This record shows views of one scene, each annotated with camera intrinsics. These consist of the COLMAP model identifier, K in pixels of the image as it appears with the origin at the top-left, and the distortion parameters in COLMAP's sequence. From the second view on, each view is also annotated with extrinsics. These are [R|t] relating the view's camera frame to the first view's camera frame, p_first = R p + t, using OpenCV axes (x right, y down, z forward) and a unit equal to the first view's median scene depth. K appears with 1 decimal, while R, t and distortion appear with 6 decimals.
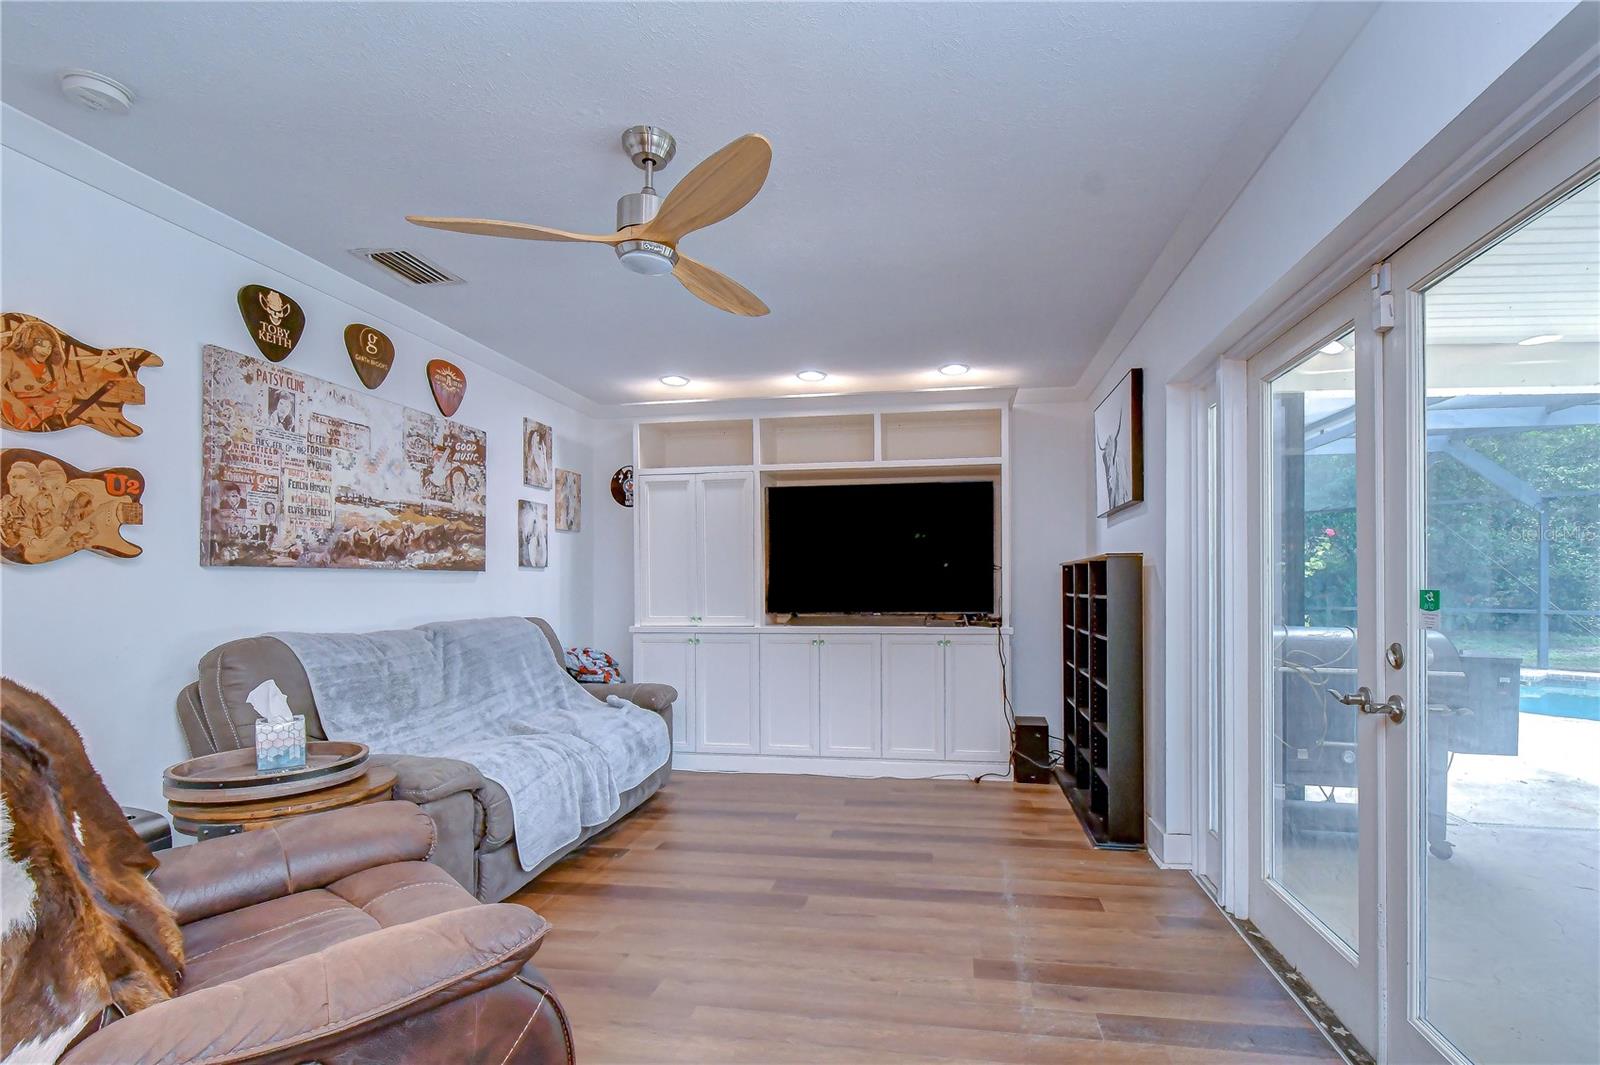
lens RADIAL K [[837.0, 0, 847.5], [0, 837.0, 580.7], [0, 0, 1]] dist [0.001435, 0.000122]
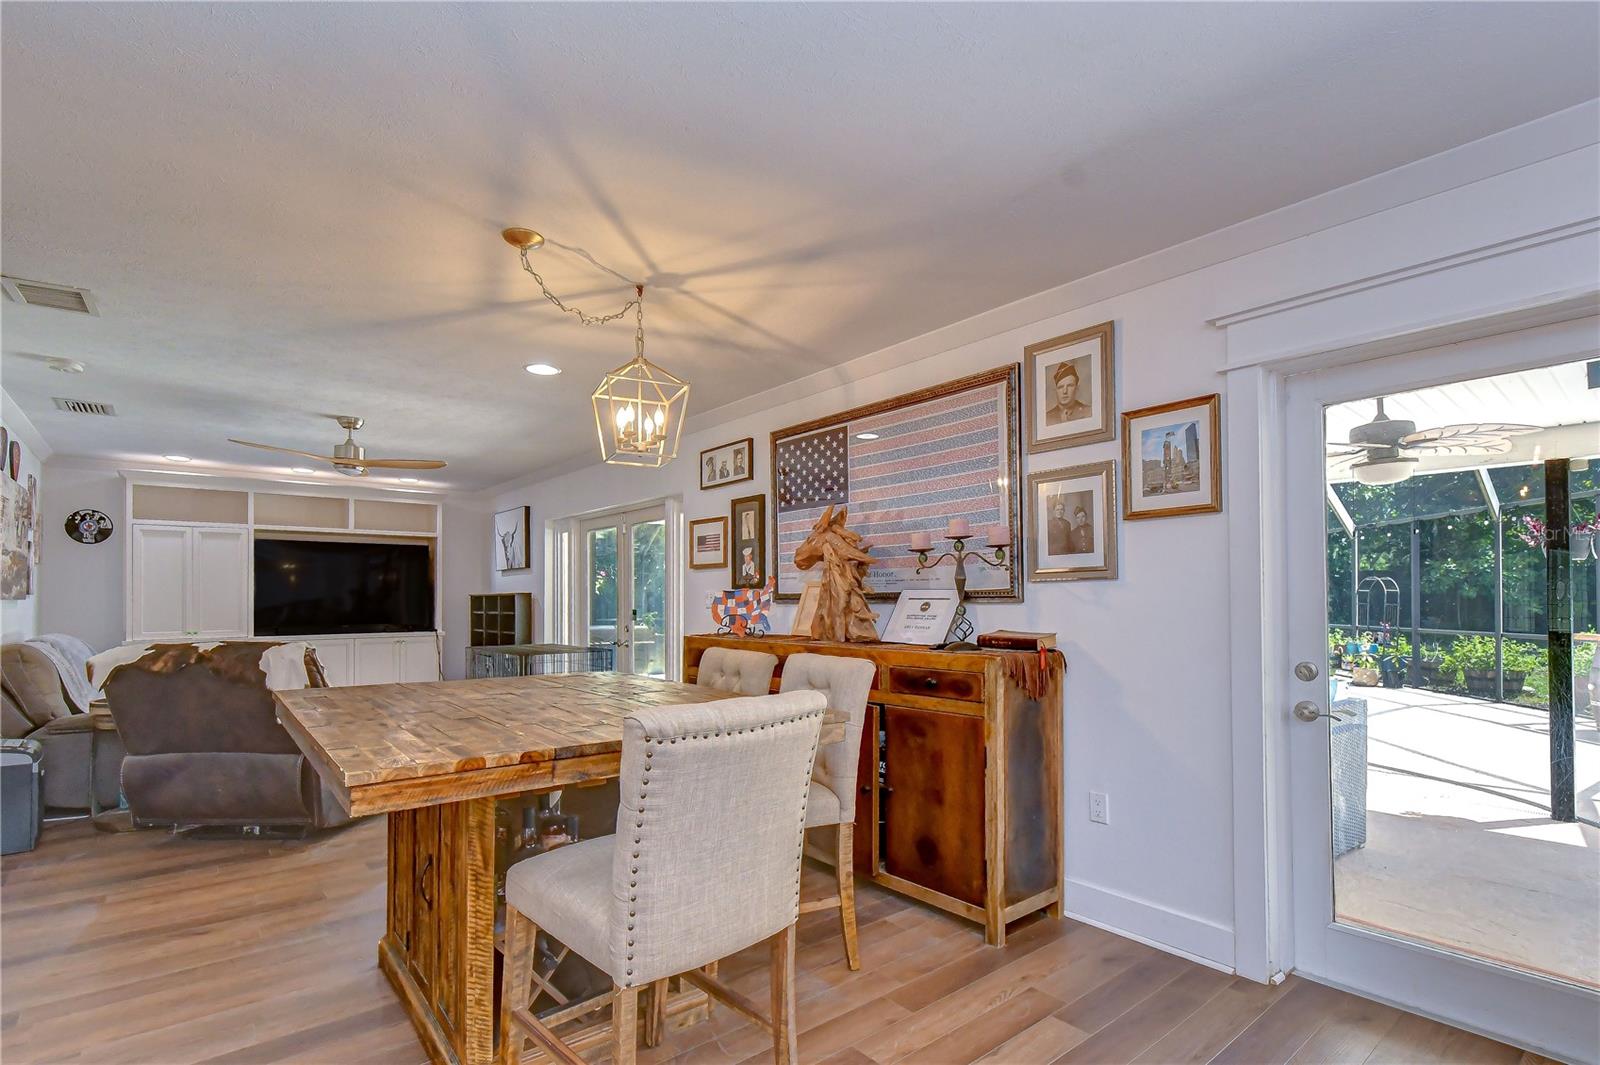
lens RADIAL K [[731.3, 0, 810.4], [0, 731.3, 595.6], [0, 0, 1]] dist [0.003588, -0.002007]
pose [[0.687228, 0.003969, 0.726431, -0.368195], [-0.001251, 0.999990, -0.004280, -0.011370], [-0.726441, 0.002033, 0.687226, -0.579572]]
